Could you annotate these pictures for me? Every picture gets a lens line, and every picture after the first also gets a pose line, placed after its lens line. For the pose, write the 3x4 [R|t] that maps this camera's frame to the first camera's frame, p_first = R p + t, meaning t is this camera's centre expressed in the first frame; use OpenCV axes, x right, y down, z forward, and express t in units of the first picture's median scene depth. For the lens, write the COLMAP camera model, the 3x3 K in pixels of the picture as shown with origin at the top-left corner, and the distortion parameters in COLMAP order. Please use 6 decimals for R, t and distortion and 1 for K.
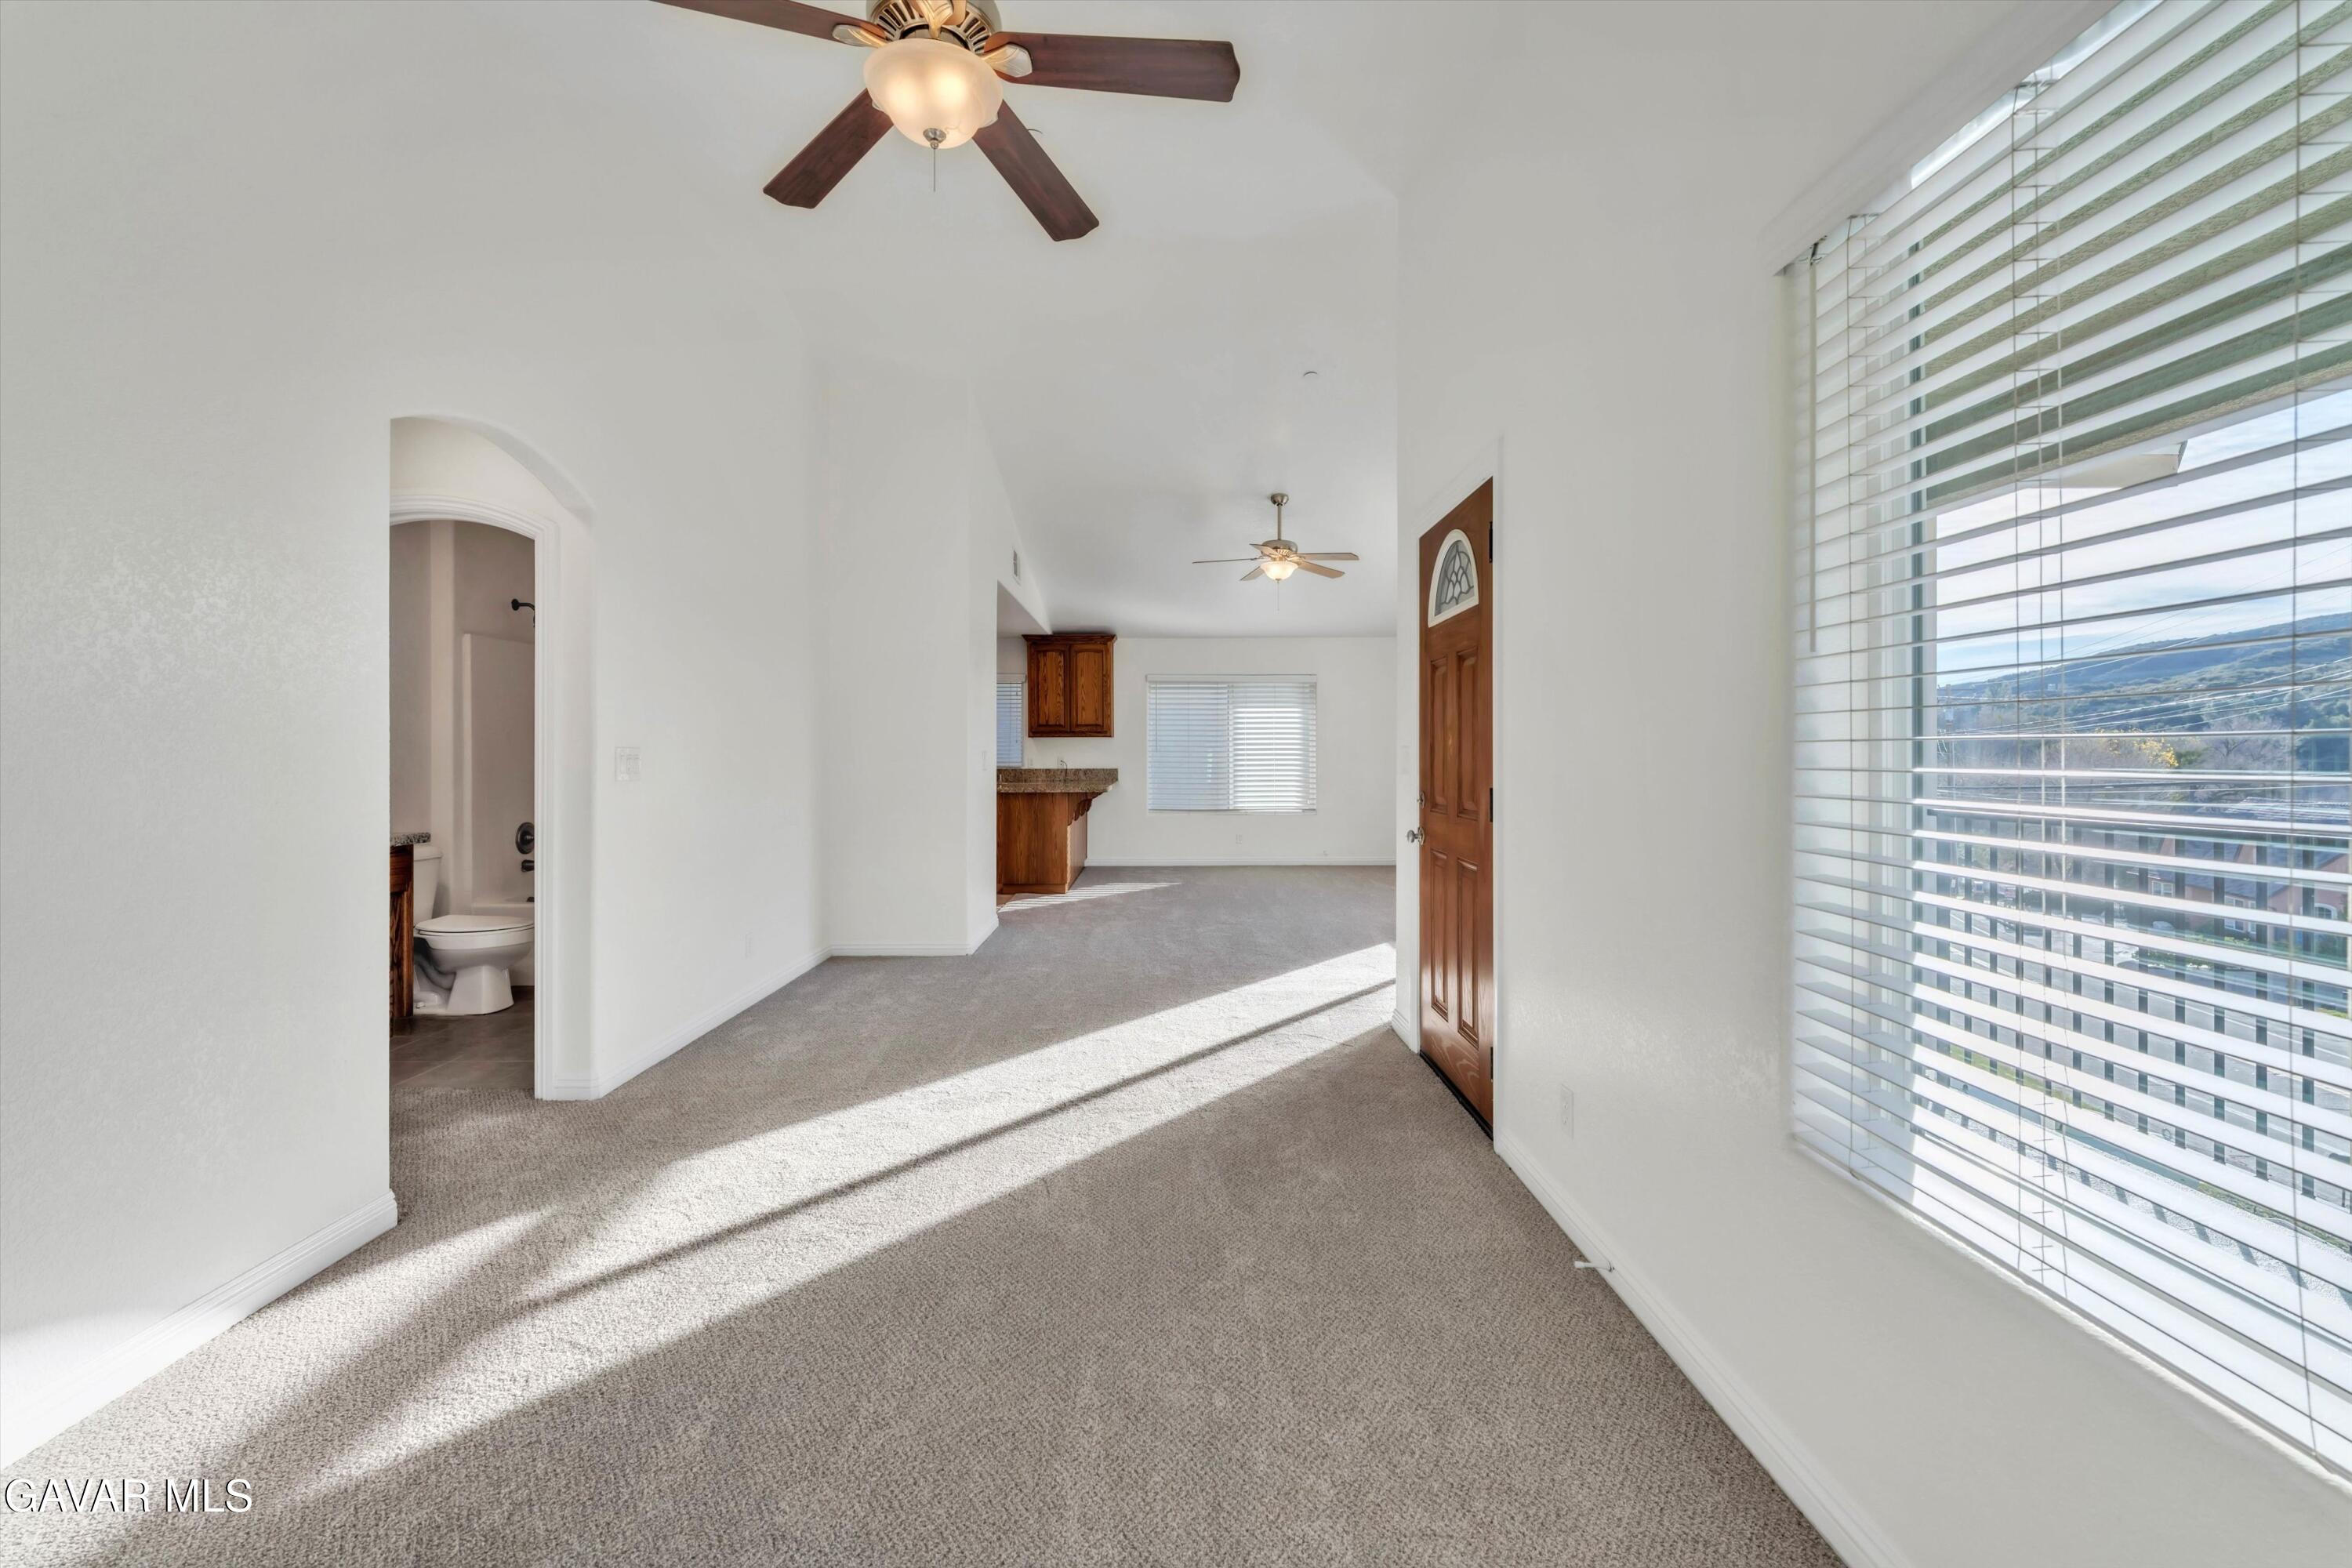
lens RADIAL K [[972.1, 0, 1176.0], [0, 972.1, 784.0], [0, 0, 1]] dist [0.000500, 0.000164]
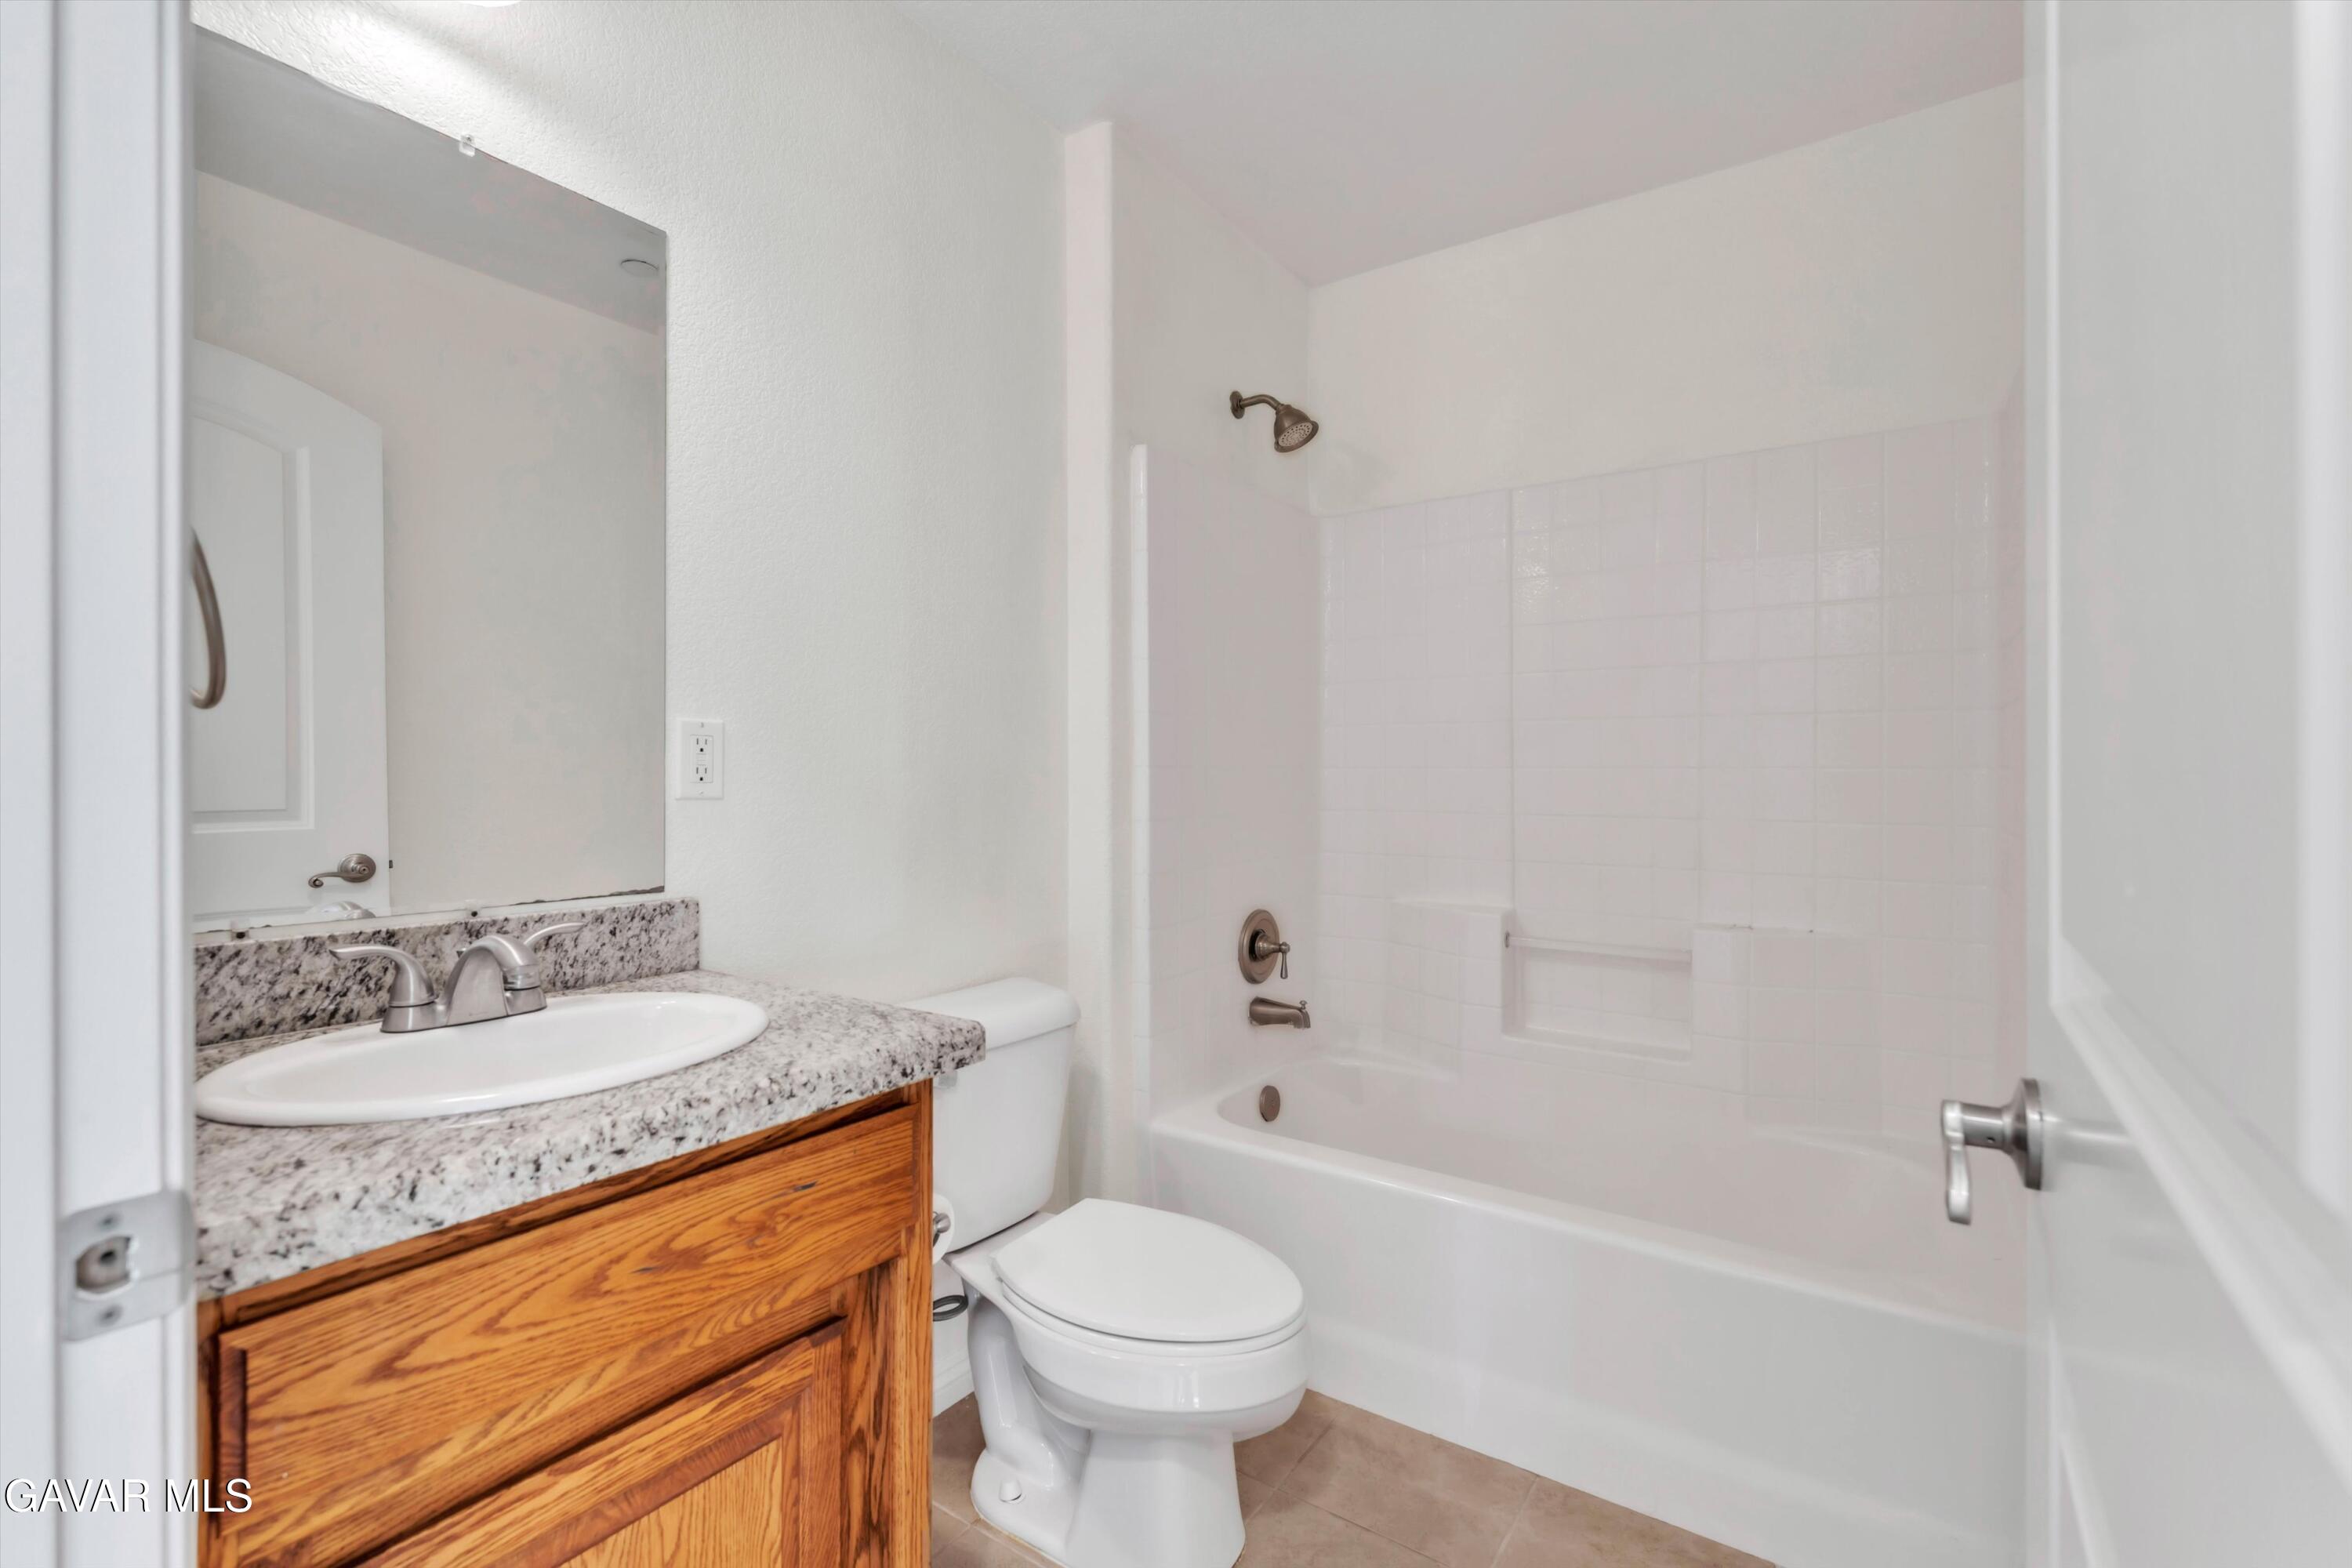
lens RADIAL K [[972.1, 0, 1176.0], [0, 972.1, 784.0], [0, 0, 1]] dist [0.000500, 0.000164]
pose [[0.794877, -0.003933, -0.606758, -0.454956], [0.001868, 0.999990, -0.004034, -0.010504], [0.606768, 0.002073, 0.794876, 0.664204]]
